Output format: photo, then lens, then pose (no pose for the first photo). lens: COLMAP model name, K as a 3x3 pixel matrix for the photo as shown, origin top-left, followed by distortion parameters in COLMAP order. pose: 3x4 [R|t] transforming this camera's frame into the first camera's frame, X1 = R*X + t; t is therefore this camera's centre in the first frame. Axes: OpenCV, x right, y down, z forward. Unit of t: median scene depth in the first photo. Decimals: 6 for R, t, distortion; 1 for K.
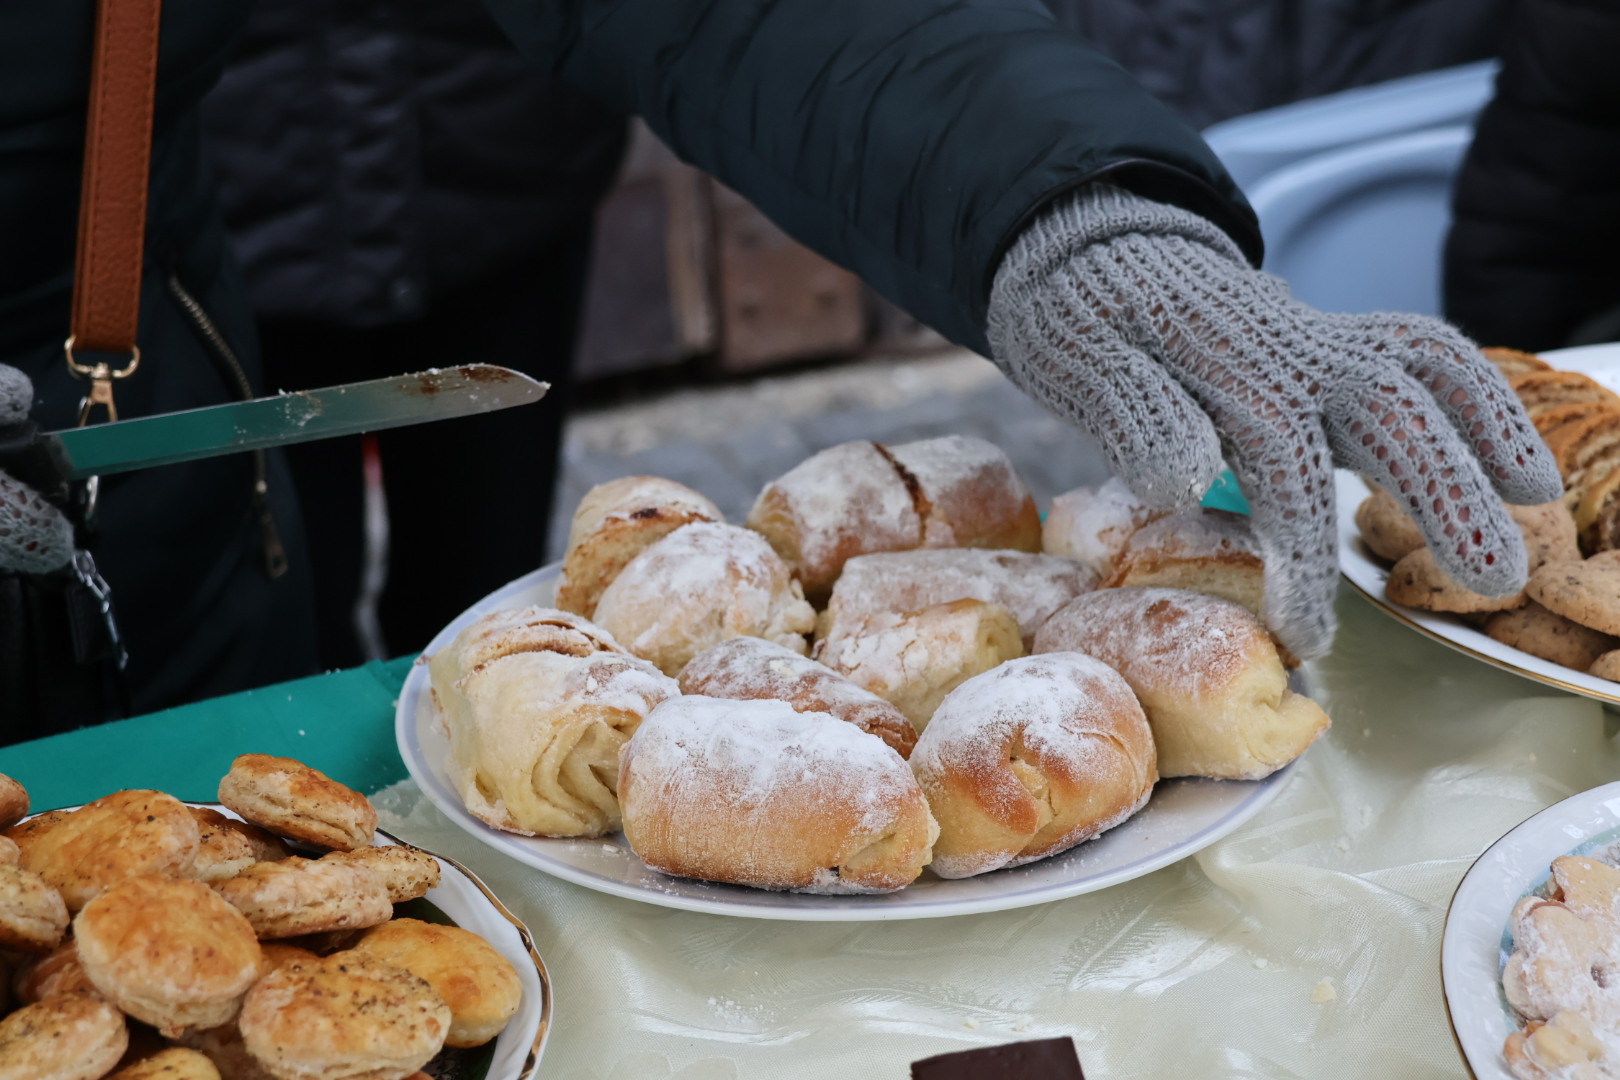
lens RADIAL K [[3769.7, 0, 809.2], [0, 3769.7, 540.5], [0, 0, 1]] dist [0.255694, 0.000000]
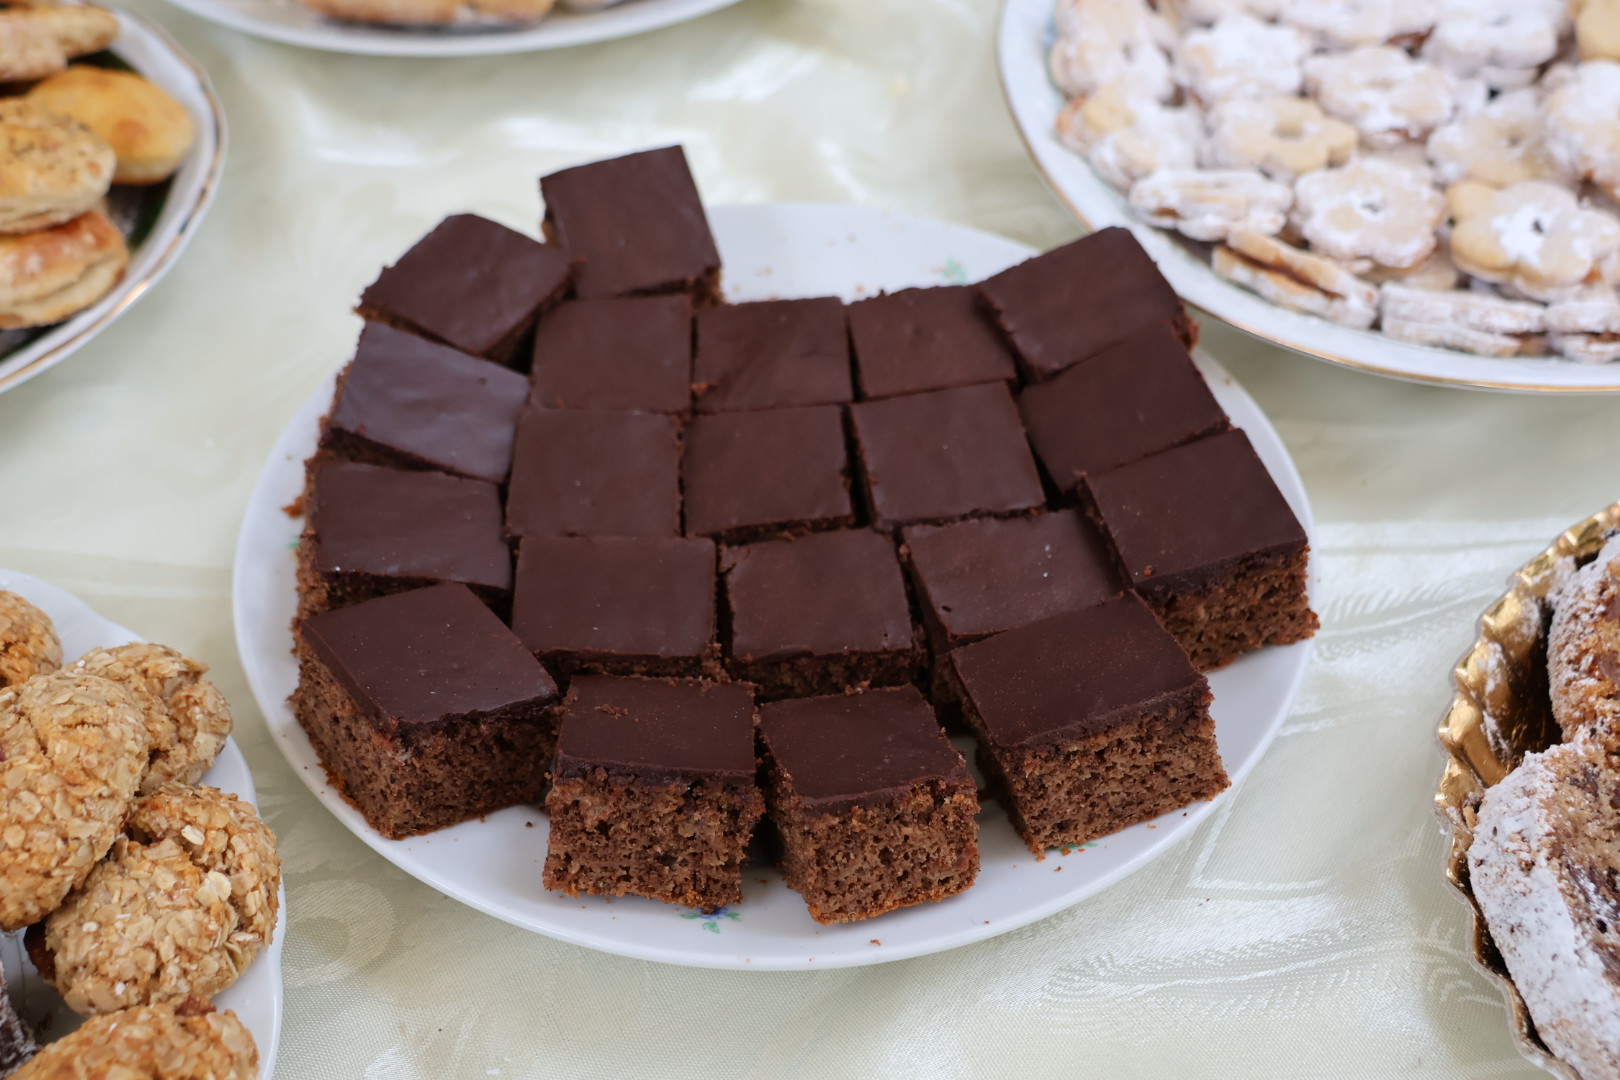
lens RADIAL K [[2091.2, 0, 809.6], [0, 2091.2, 541.4], [0, 0, 1]] dist [0.105756, 0.000000]
pose [[0.991619, -0.085901, 0.096505, 0.033942], [0.050209, 0.944462, 0.324762, 0.040522], [-0.119042, -0.317195, 0.940859, 0.357572]]
